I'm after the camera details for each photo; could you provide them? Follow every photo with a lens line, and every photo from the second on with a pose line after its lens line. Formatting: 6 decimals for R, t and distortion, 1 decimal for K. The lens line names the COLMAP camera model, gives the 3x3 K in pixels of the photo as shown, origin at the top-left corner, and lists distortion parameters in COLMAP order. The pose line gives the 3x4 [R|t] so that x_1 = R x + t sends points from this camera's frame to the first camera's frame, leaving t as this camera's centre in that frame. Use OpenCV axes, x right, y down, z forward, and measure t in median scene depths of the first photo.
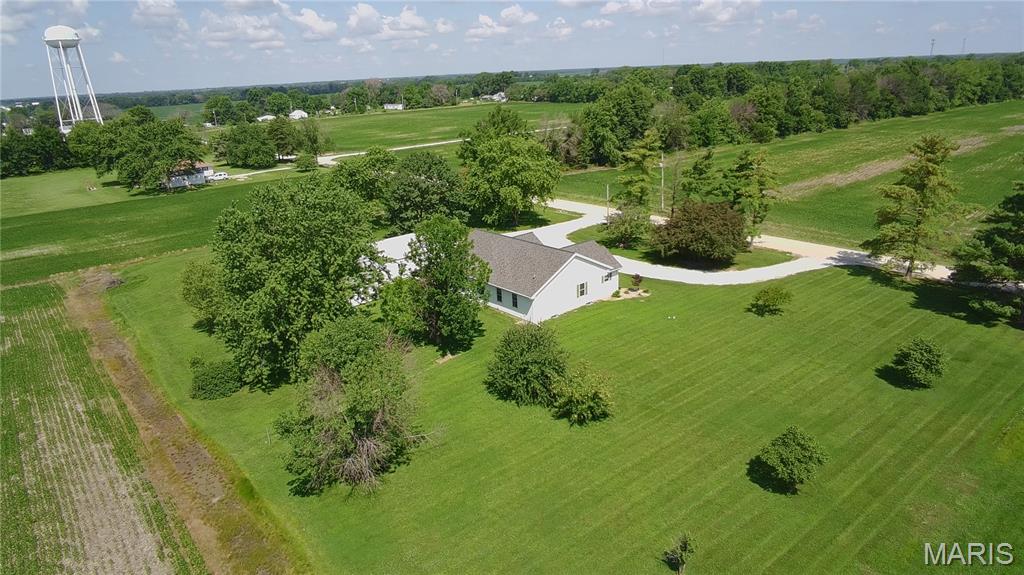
lens RADIAL K [[632.7, 0, 512.0], [0, 632.7, 287.5], [0, 0, 1]] dist [-0.043869, 0.000211]
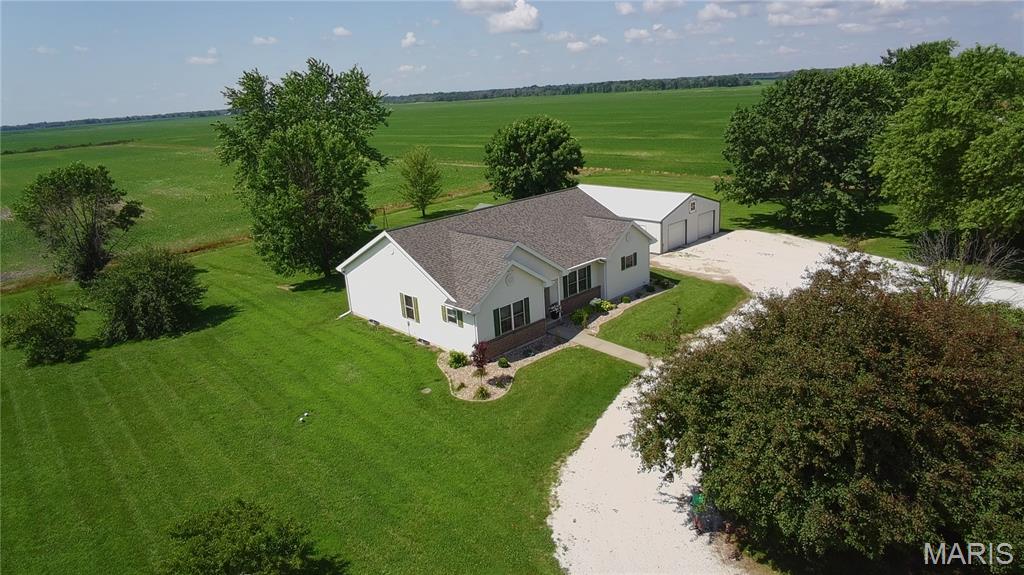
lens RADIAL K [[632.7, 0, 512.0], [0, 632.7, 287.5], [0, 0, 1]] dist [-0.043869, 0.000211]
pose [[0.025256, 0.303183, -0.952598, 0.602566], [-0.300268, 0.911202, 0.282046, -0.184866], [0.953520, 0.278912, 0.114050, 0.978431]]
